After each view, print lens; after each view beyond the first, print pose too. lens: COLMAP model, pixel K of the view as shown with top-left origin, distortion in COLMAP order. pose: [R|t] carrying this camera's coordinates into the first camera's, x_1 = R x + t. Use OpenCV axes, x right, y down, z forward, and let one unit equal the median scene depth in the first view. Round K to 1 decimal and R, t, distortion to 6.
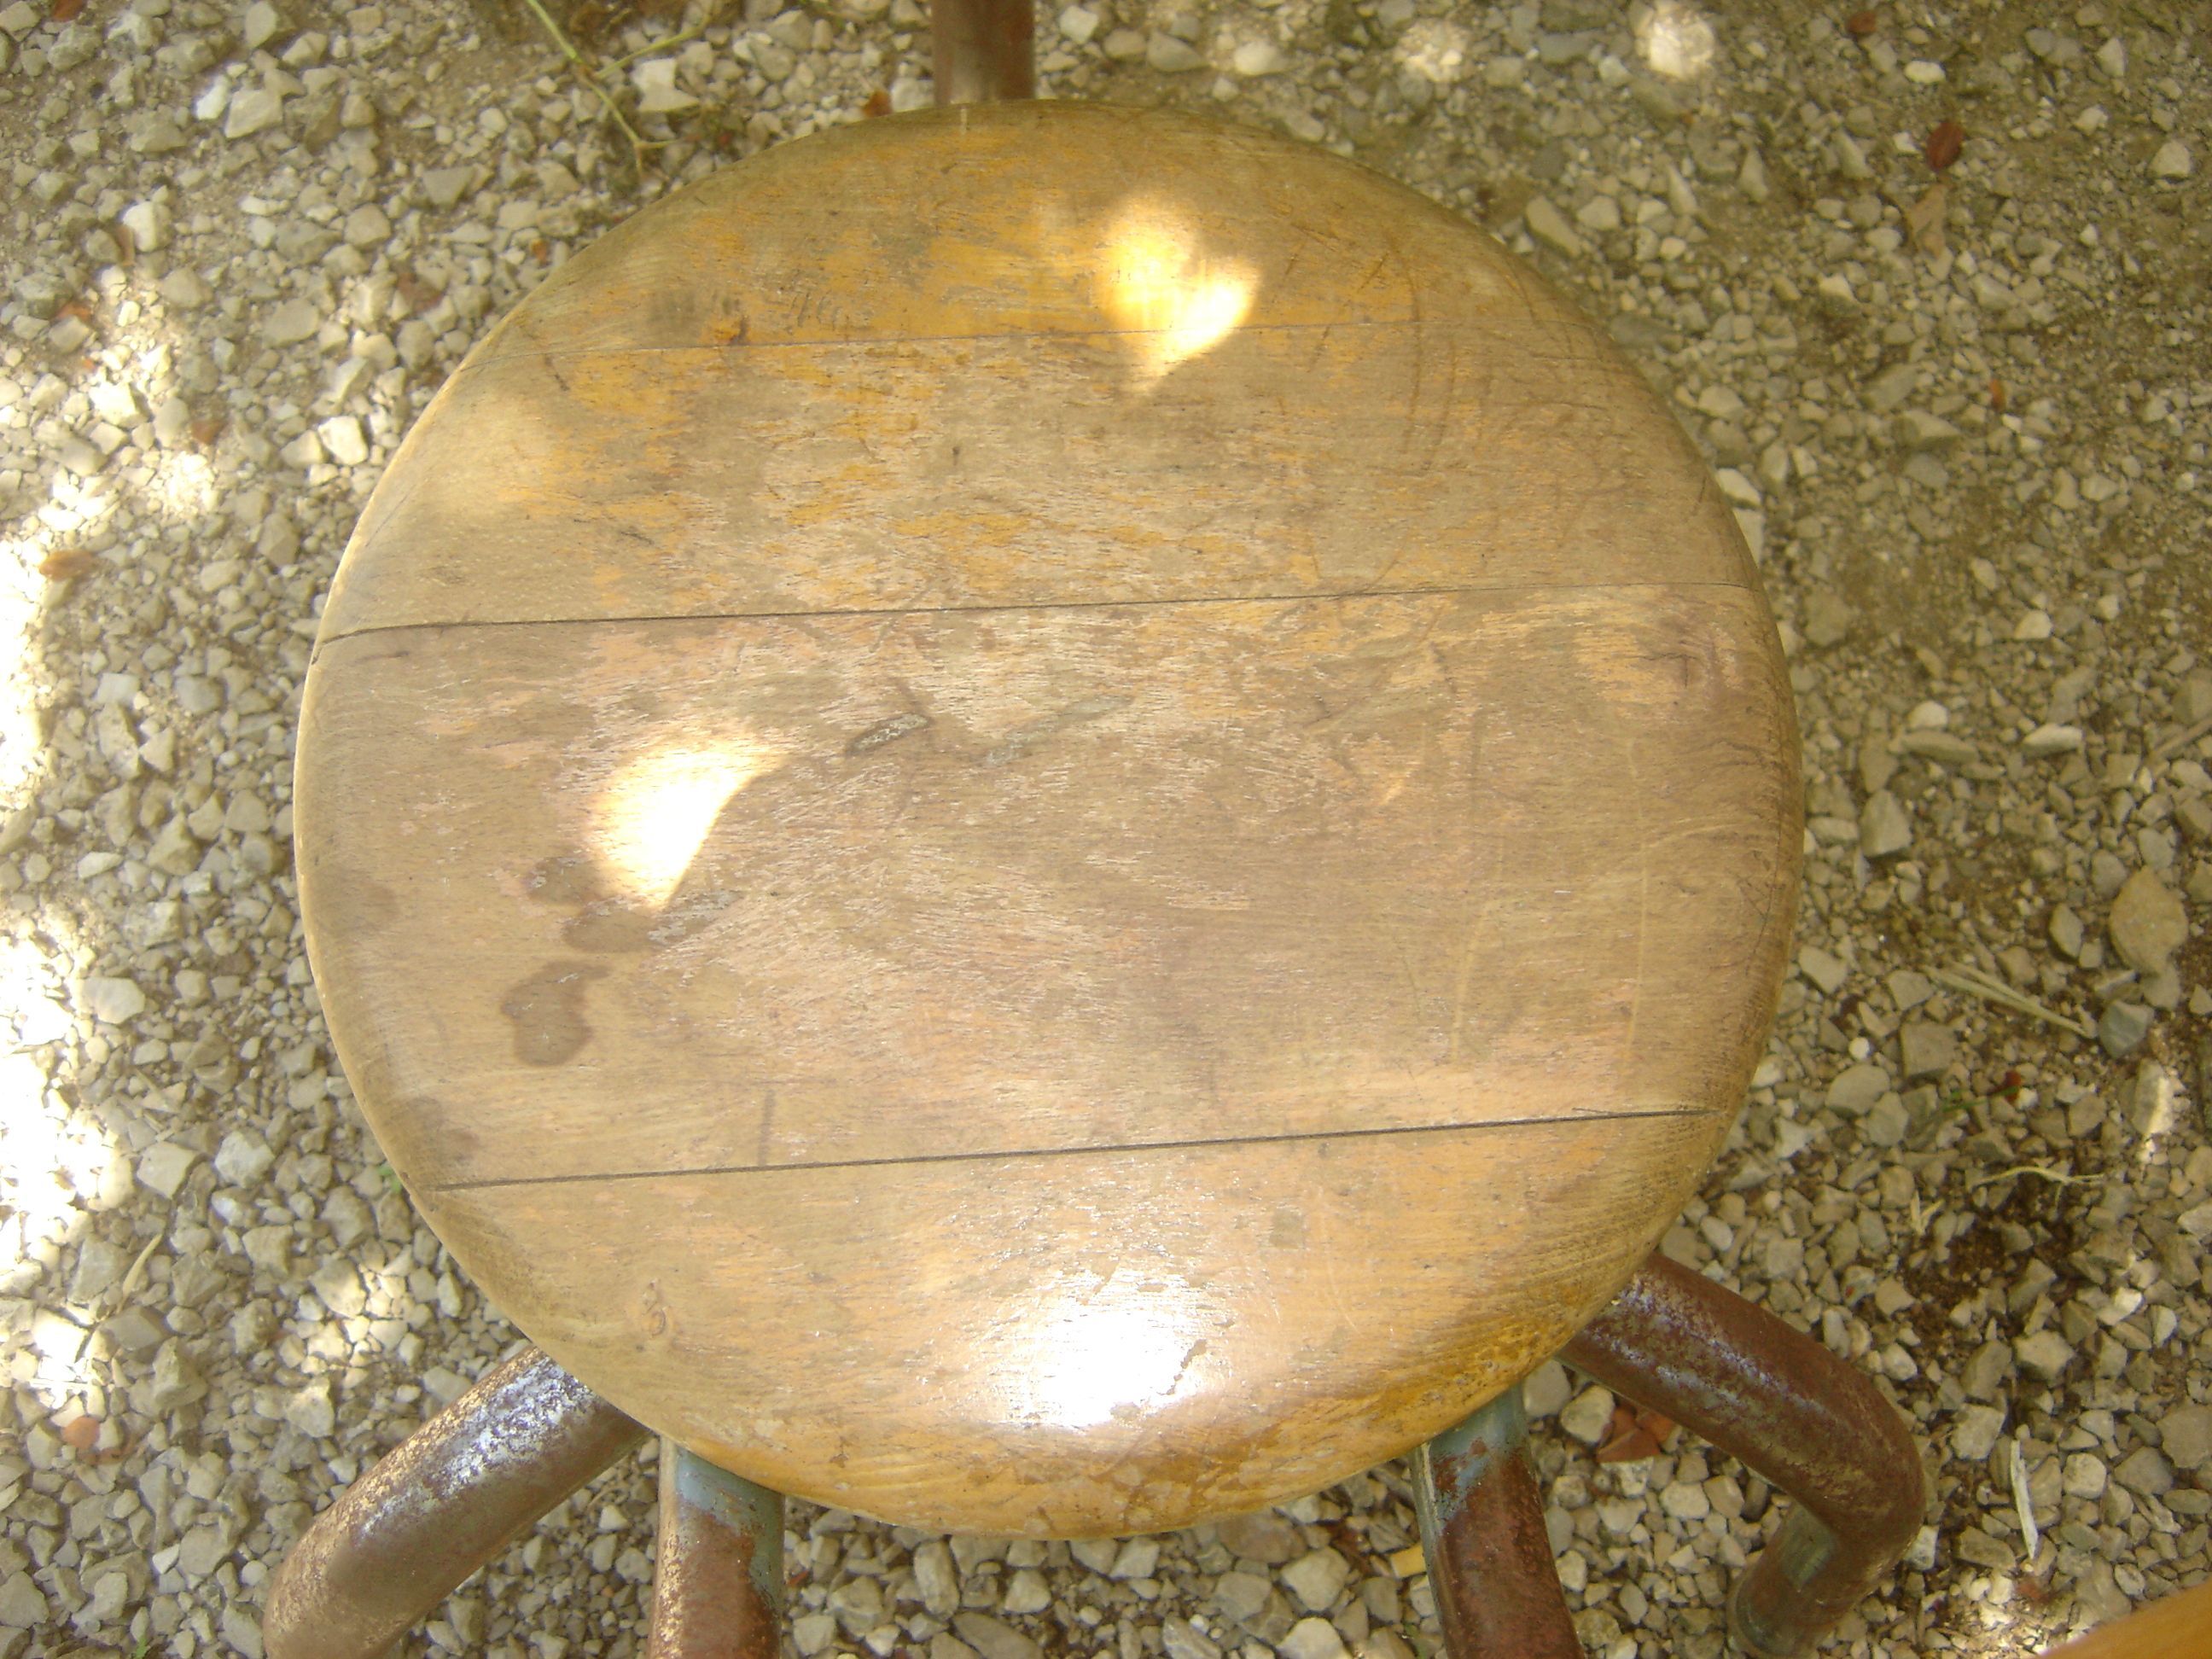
lens RADIAL K [[2447.2, 0, 1135.4], [0, 2447.2, 821.5], [0, 0, 1]] dist [-0.152469, 0.044003]
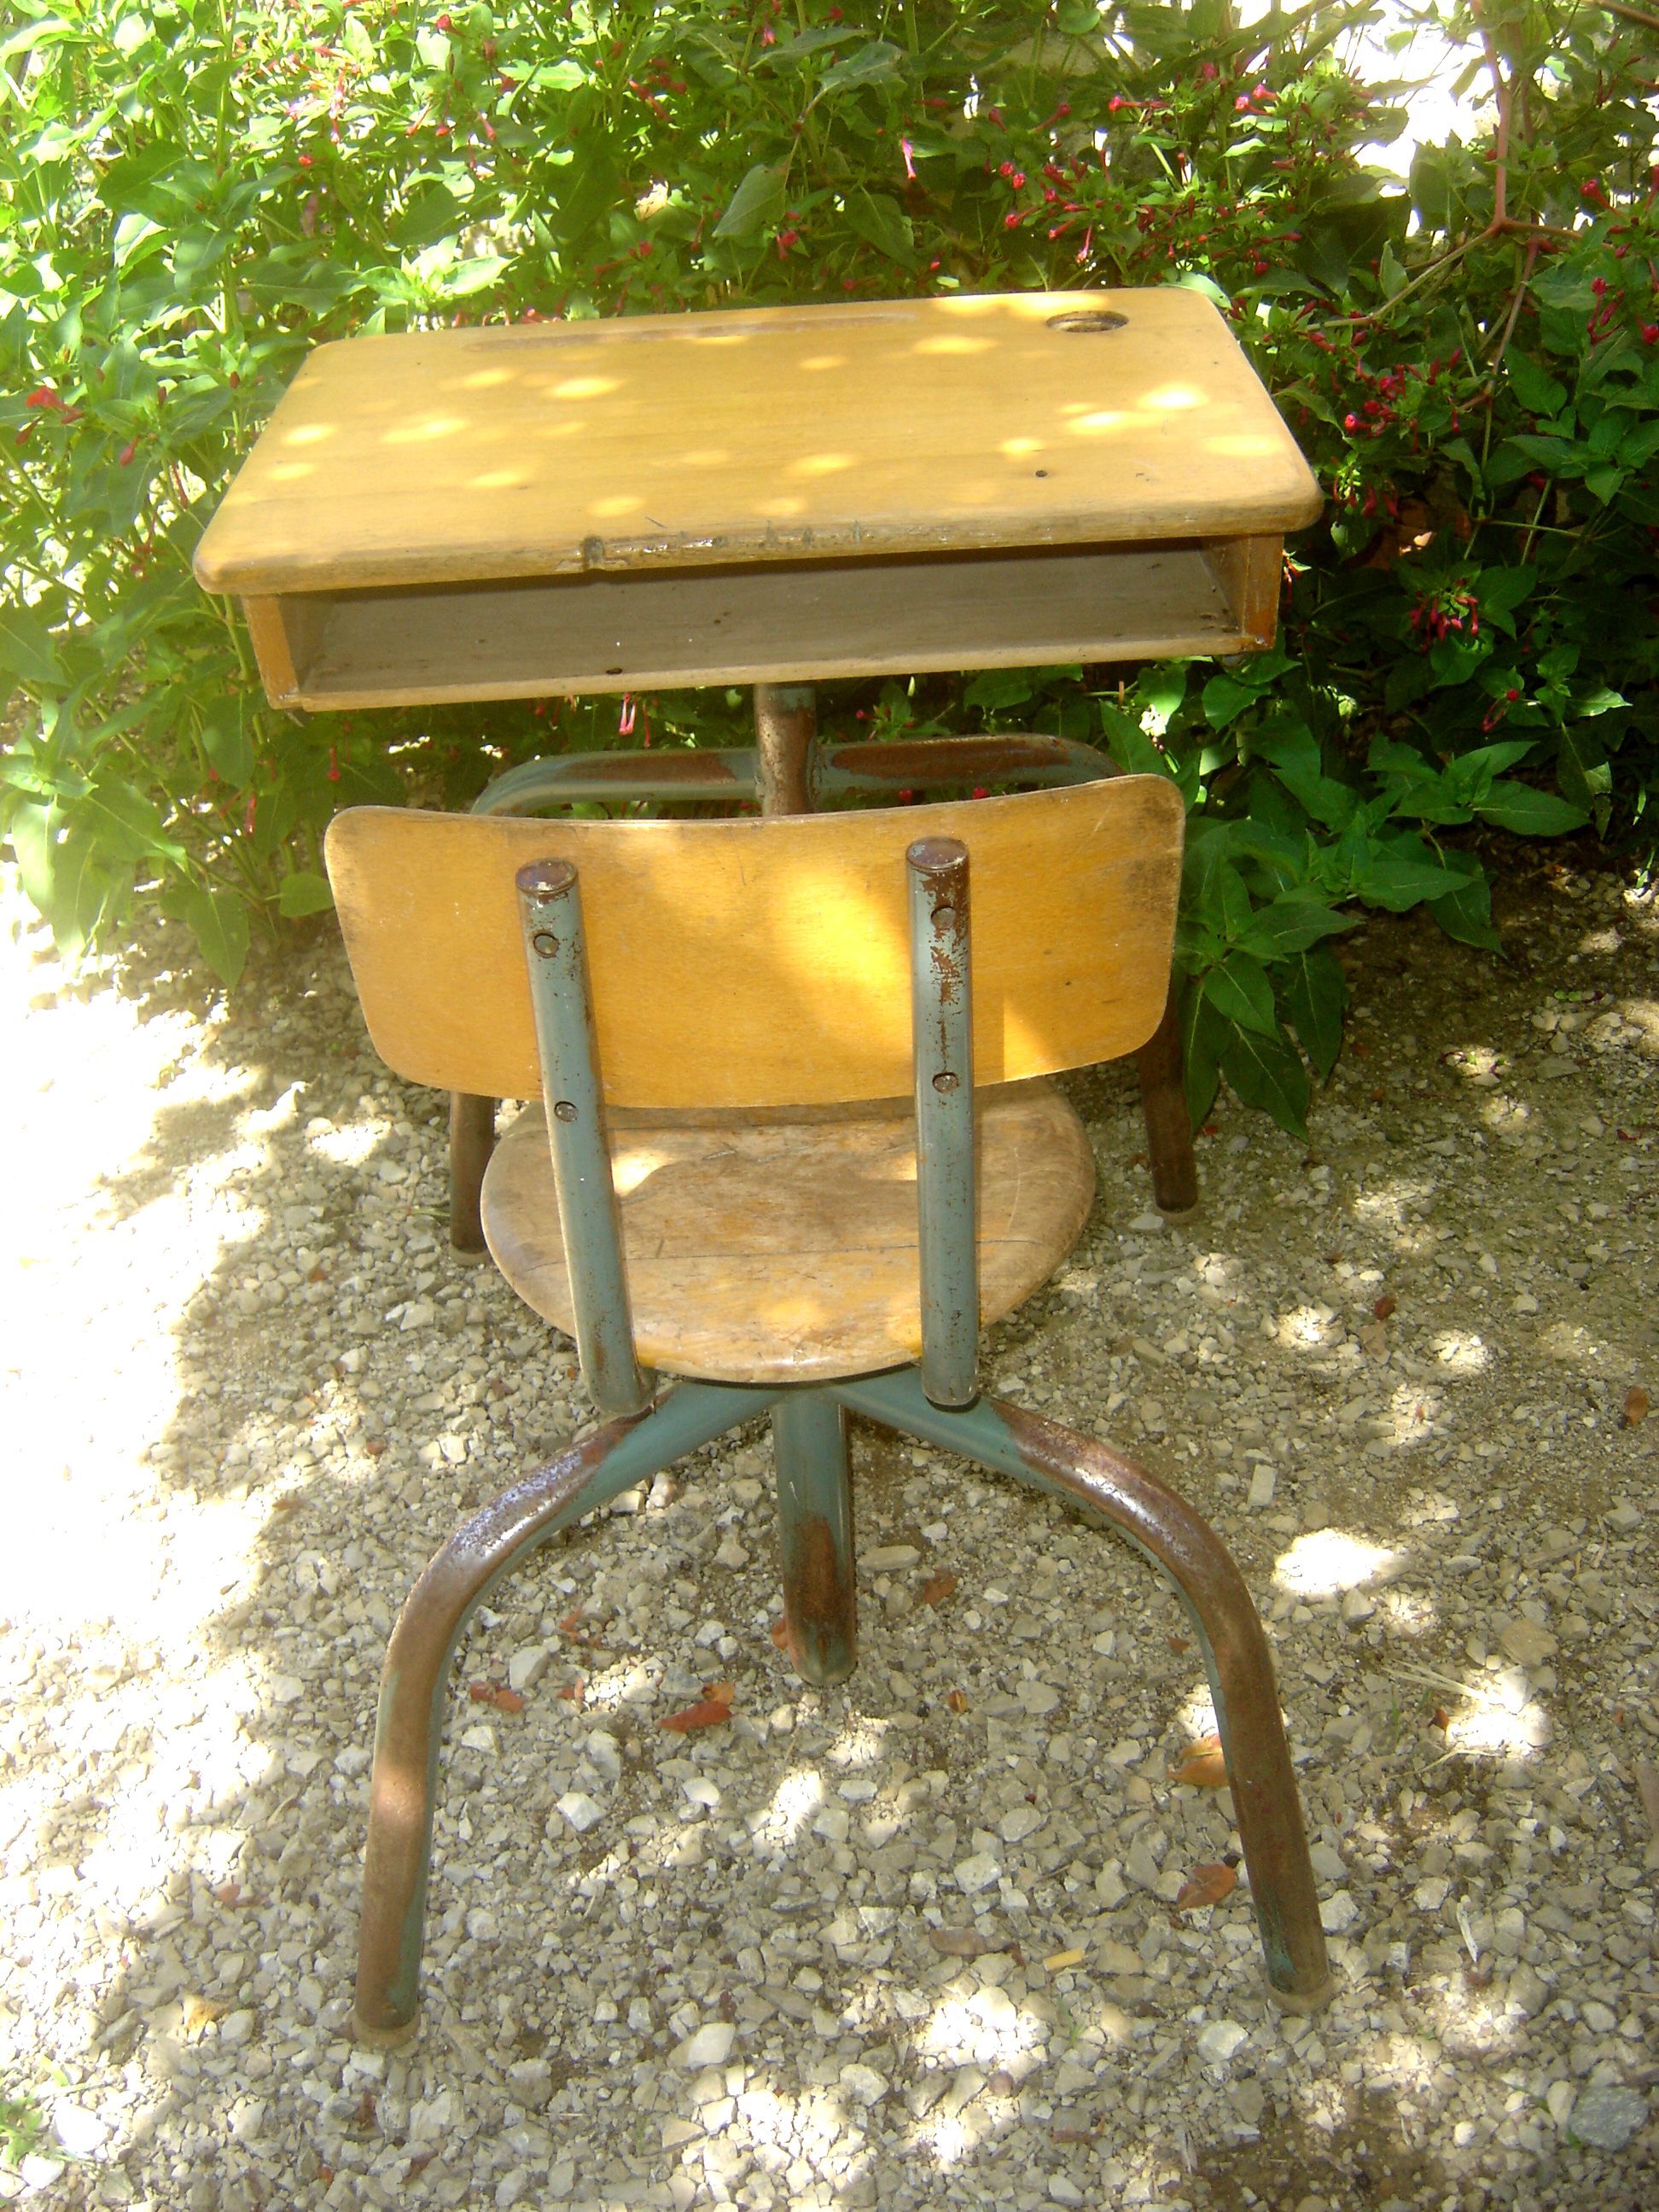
lens RADIAL K [[2447.2, 0, 829.5], [0, 2447.2, 1106.0], [0, 0, 1]] dist [-0.152469, 0.044003]
pose [[0.993293, -0.053809, -0.102340, 0.141199], [-0.026077, 0.758052, -0.651673, 0.806006], [0.112645, 0.649971, 0.751564, -0.476911]]
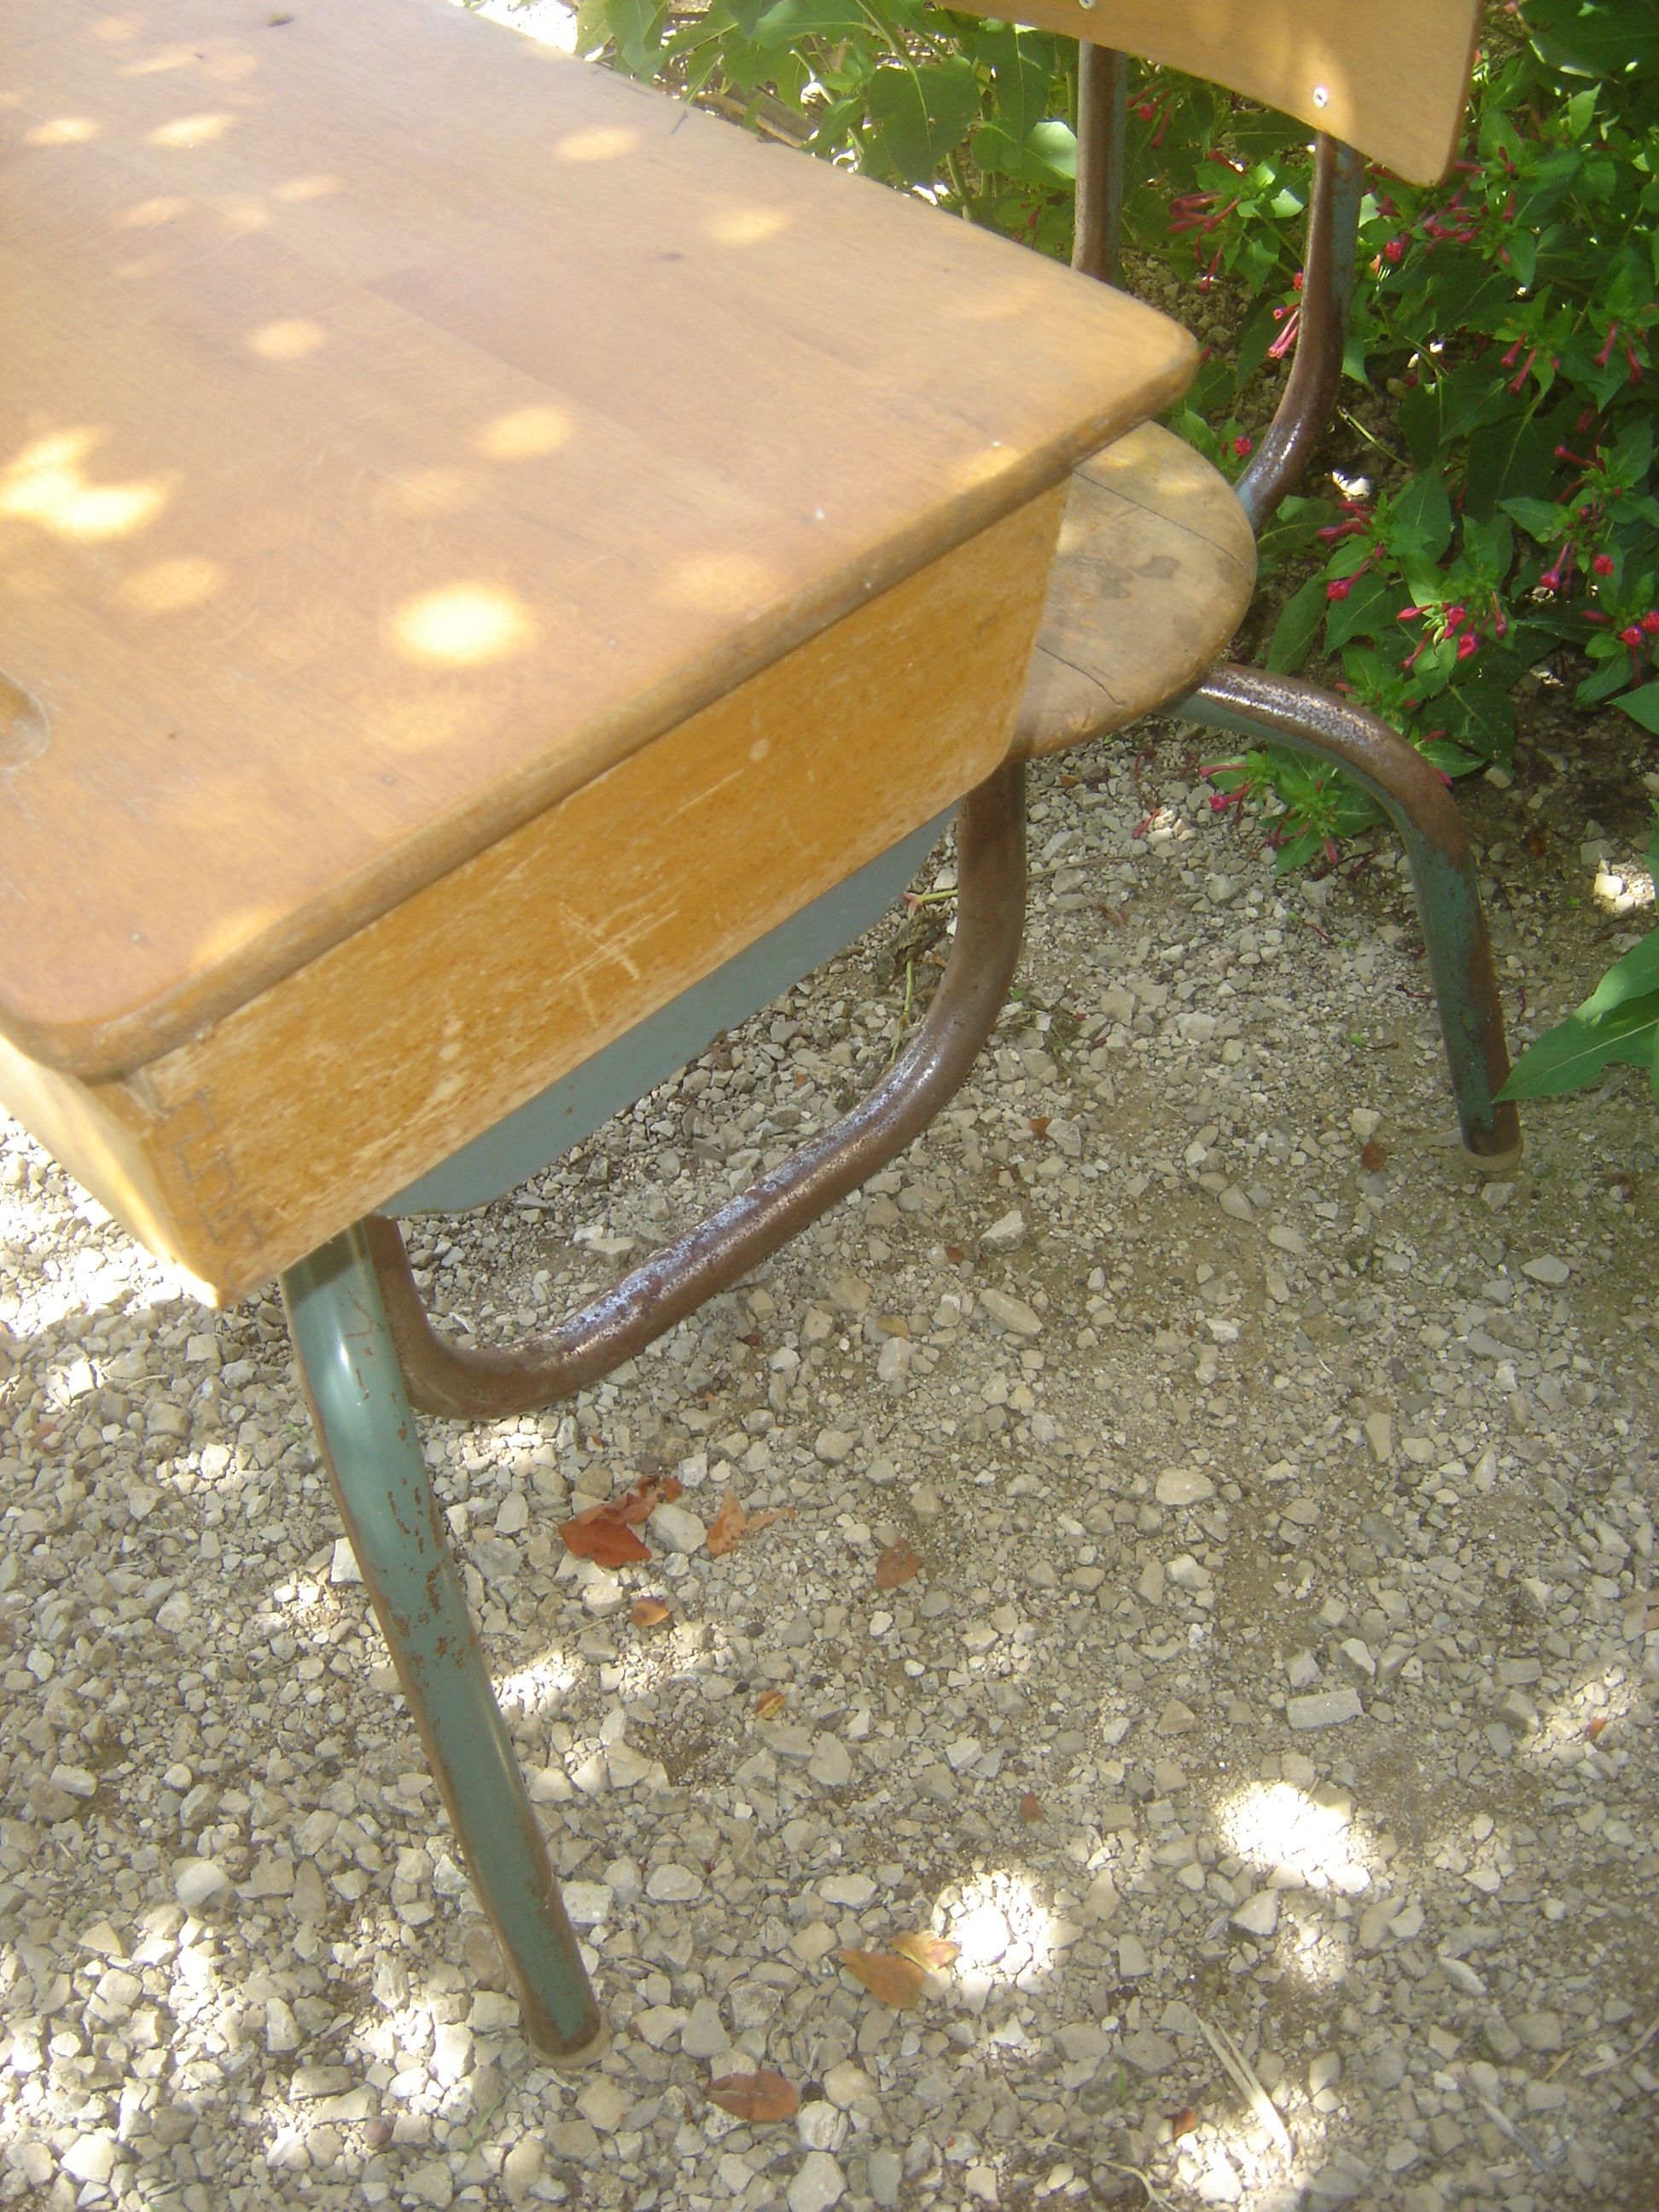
lens RADIAL K [[2436.6, 0, 829.5], [0, 2436.6, 1106.0], [0, 0, 1]] dist [-0.157467, 0.050468]
pose [[0.714171, 0.458869, -0.528582, 0.595777], [-0.643774, 0.727051, -0.238644, 0.129684], [0.274800, 0.510720, 0.814647, -0.236070]]
